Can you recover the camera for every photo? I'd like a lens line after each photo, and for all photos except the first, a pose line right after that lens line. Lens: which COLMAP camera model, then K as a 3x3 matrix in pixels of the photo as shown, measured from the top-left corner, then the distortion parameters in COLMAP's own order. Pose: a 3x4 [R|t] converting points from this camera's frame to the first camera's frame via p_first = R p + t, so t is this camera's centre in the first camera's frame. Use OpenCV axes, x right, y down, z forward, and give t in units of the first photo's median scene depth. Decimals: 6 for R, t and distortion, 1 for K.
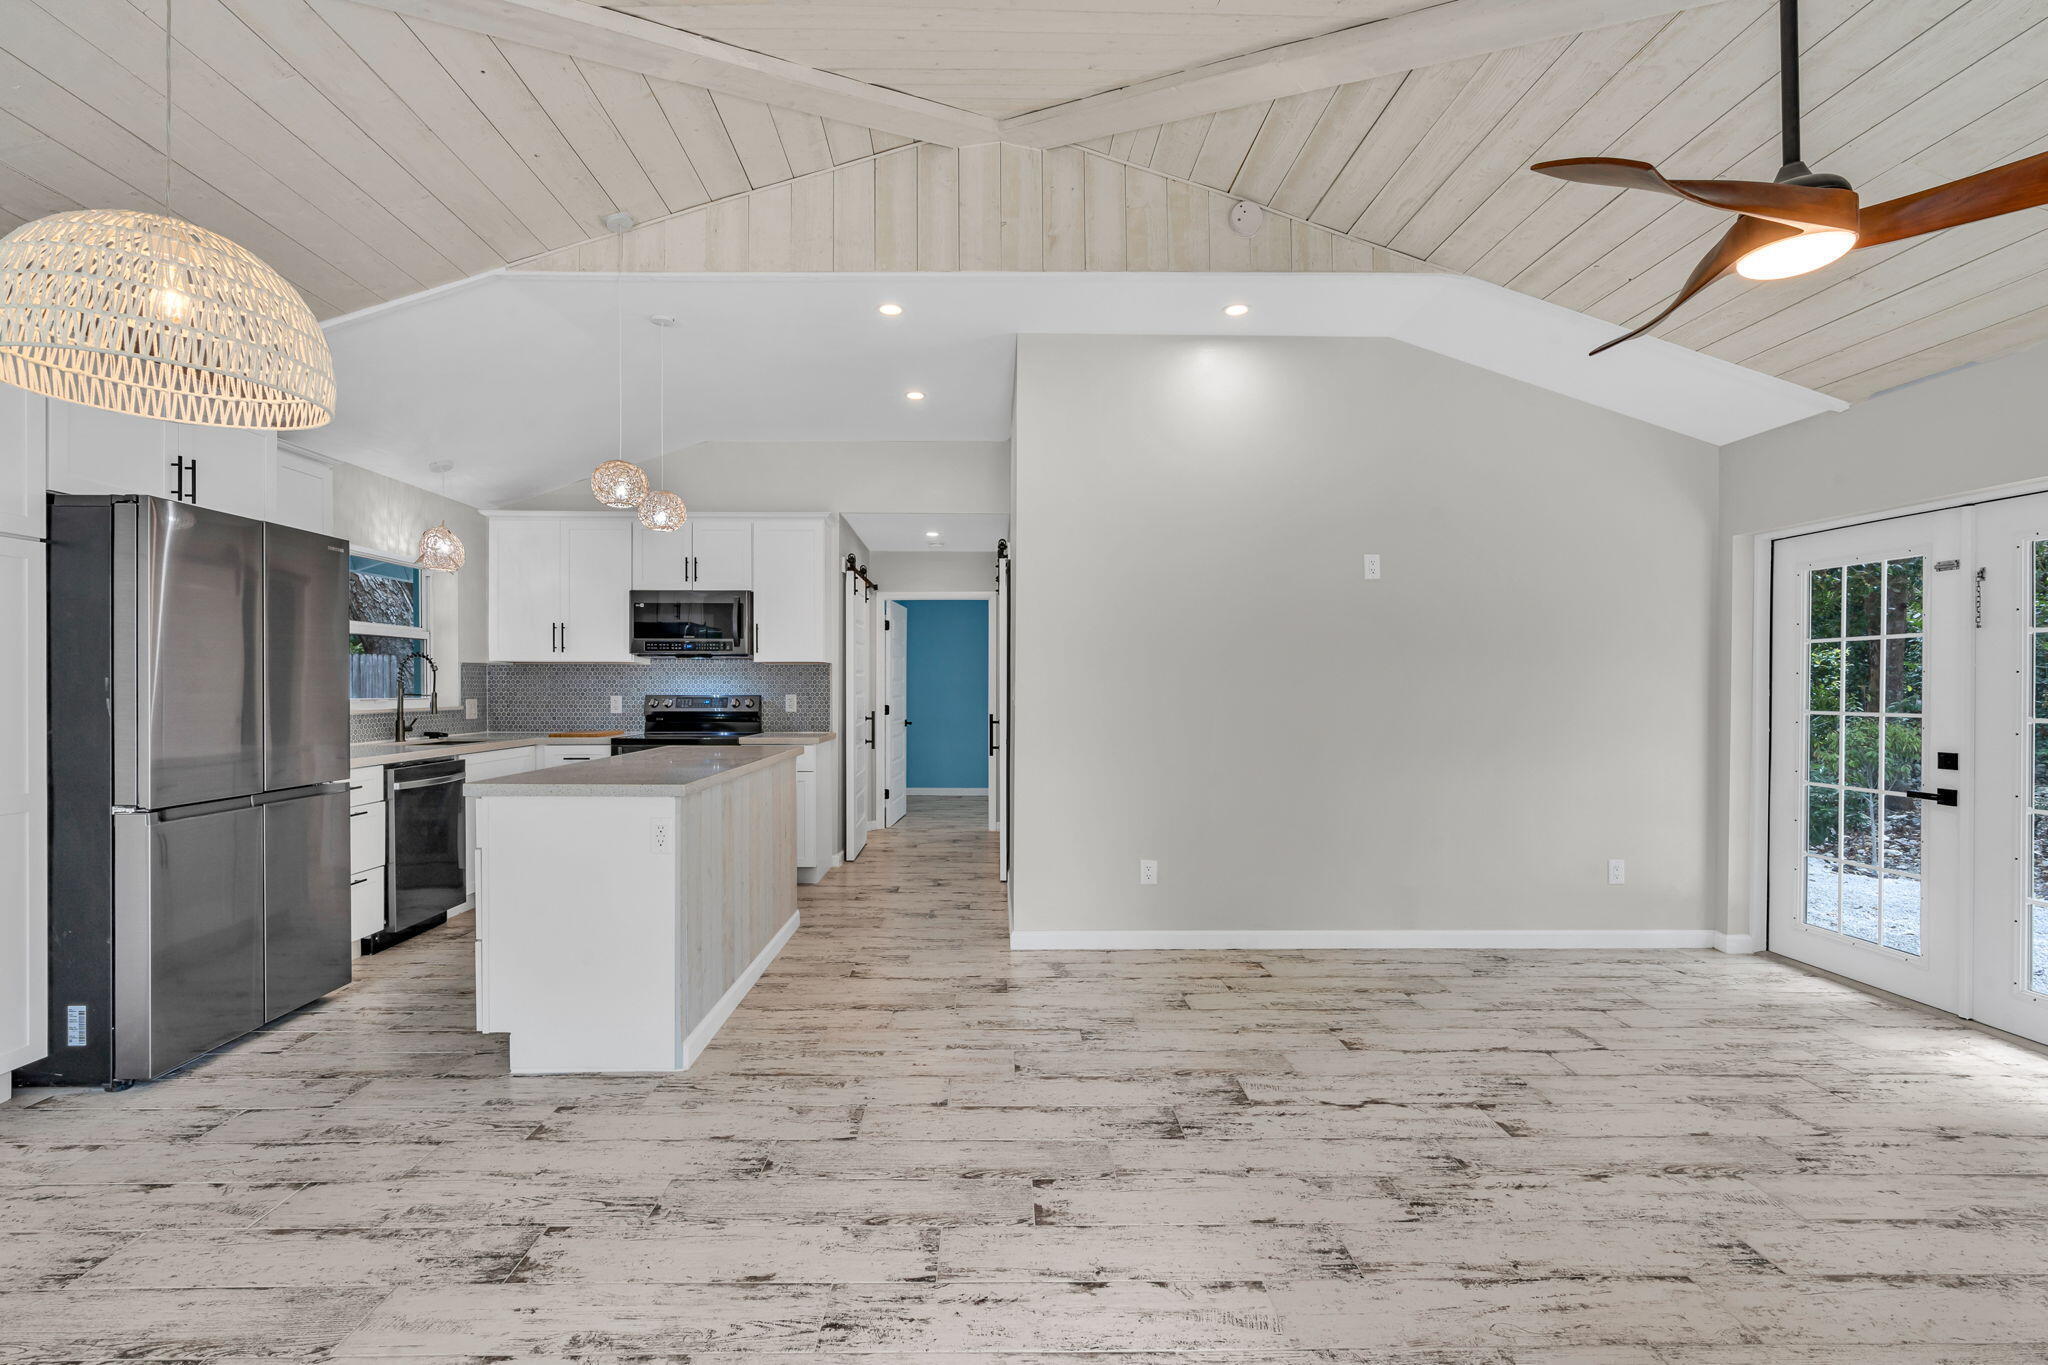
lens RADIAL K [[919.8, 0, 998.5], [0, 919.8, 695.3], [0, 0, 1]] dist [-0.012388, 0.004549]
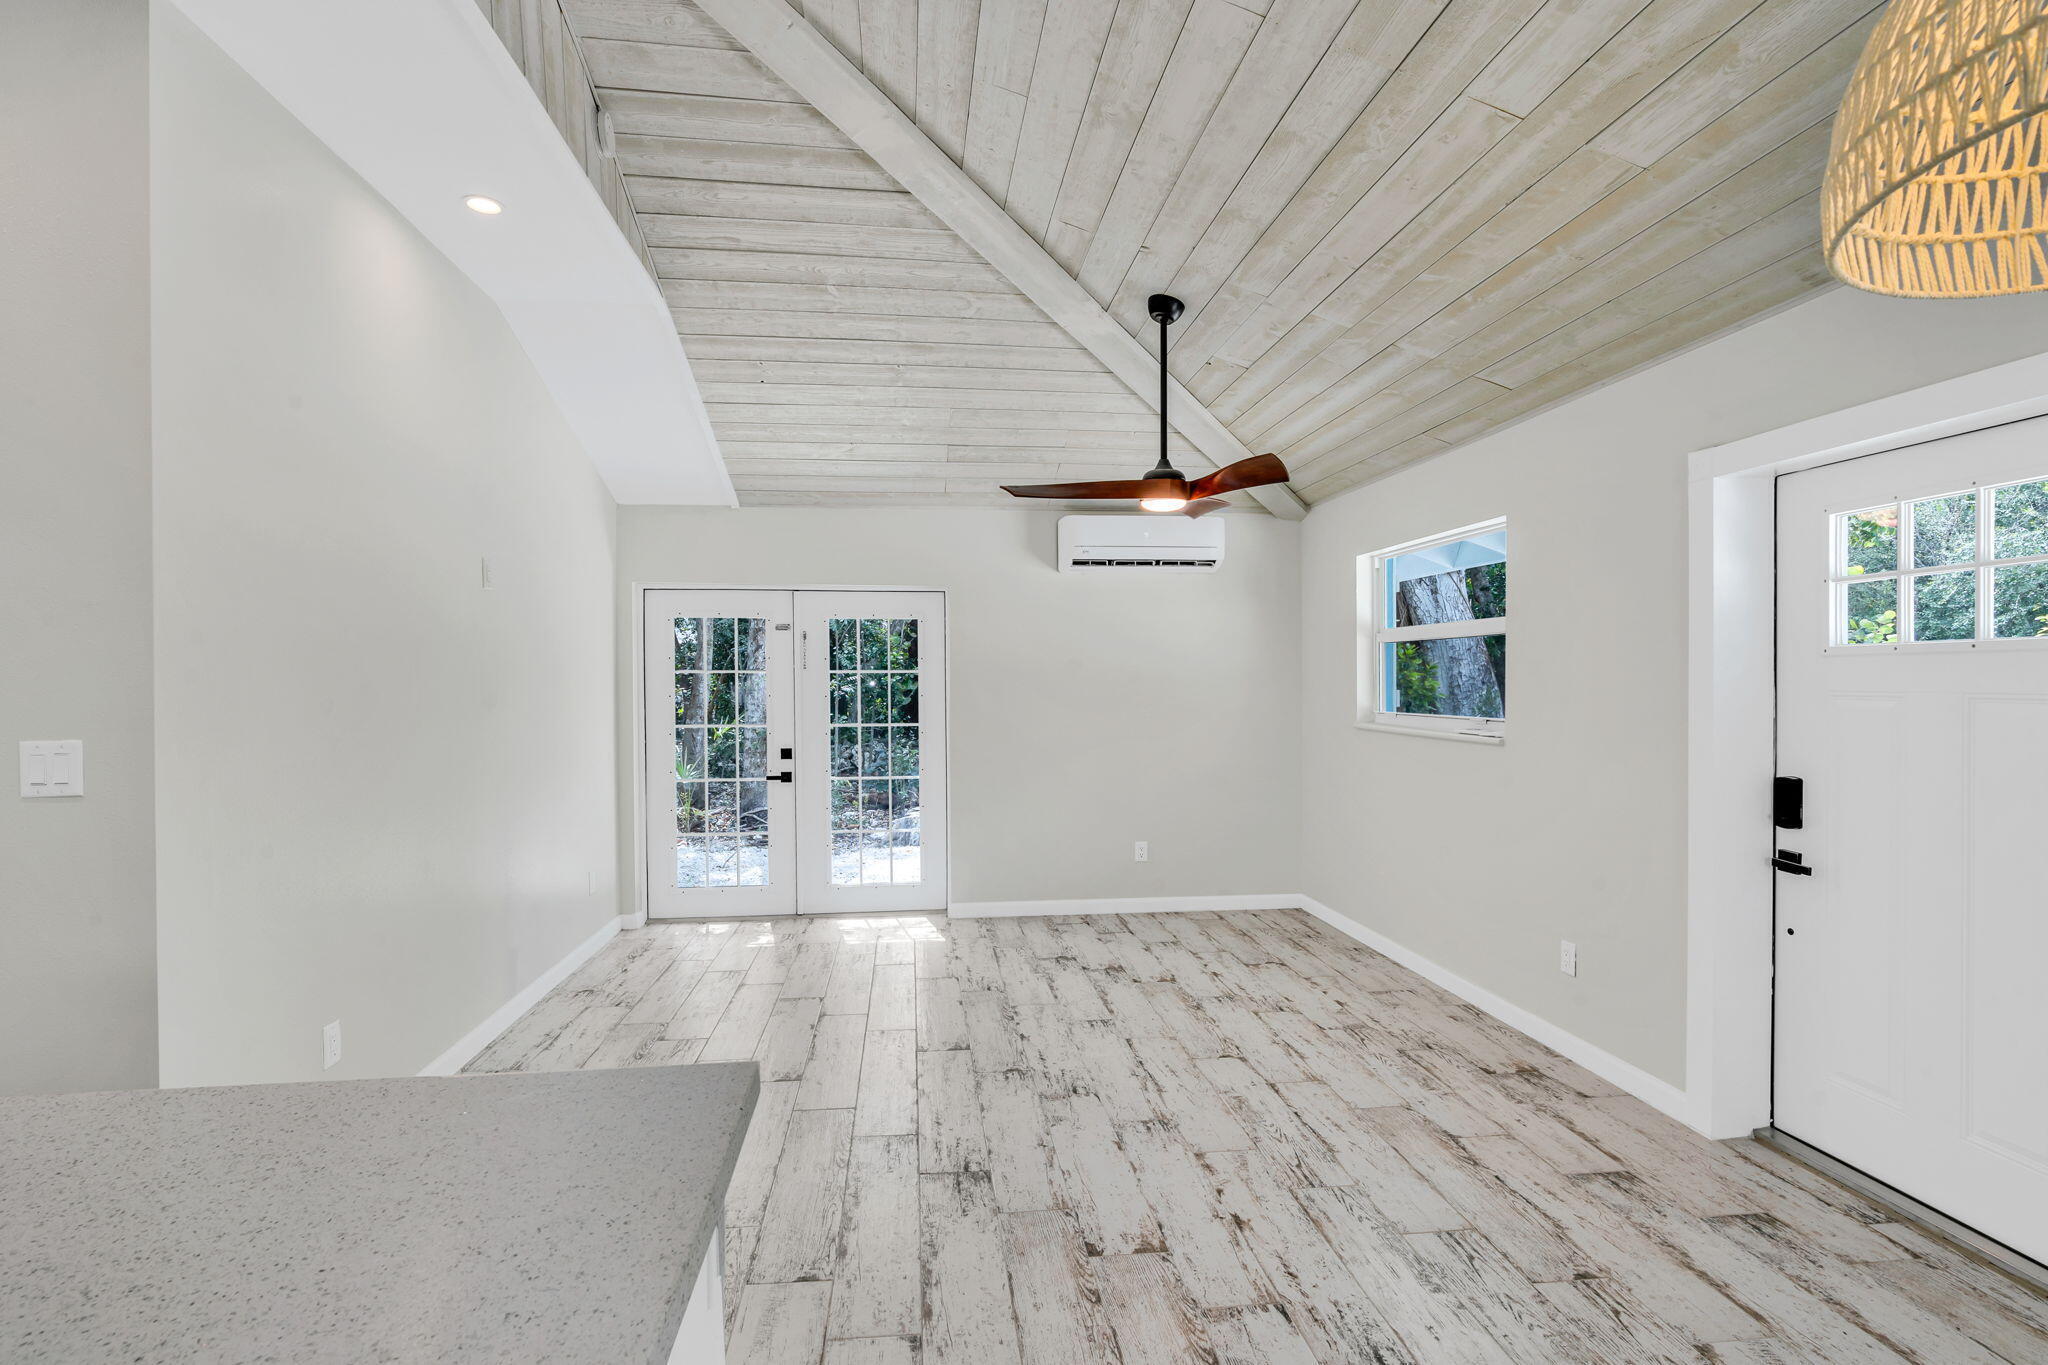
lens RADIAL K [[966.5, 0, 1018.1], [0, 966.5, 695.3], [0, 0, 1]] dist [-0.009739, -0.002760]
pose [[-0.109165, -0.016593, 0.993885, -0.686736], [0.013160, 0.999749, 0.018136, -0.055502], [-0.993936, 0.015059, -0.108920, 0.854294]]
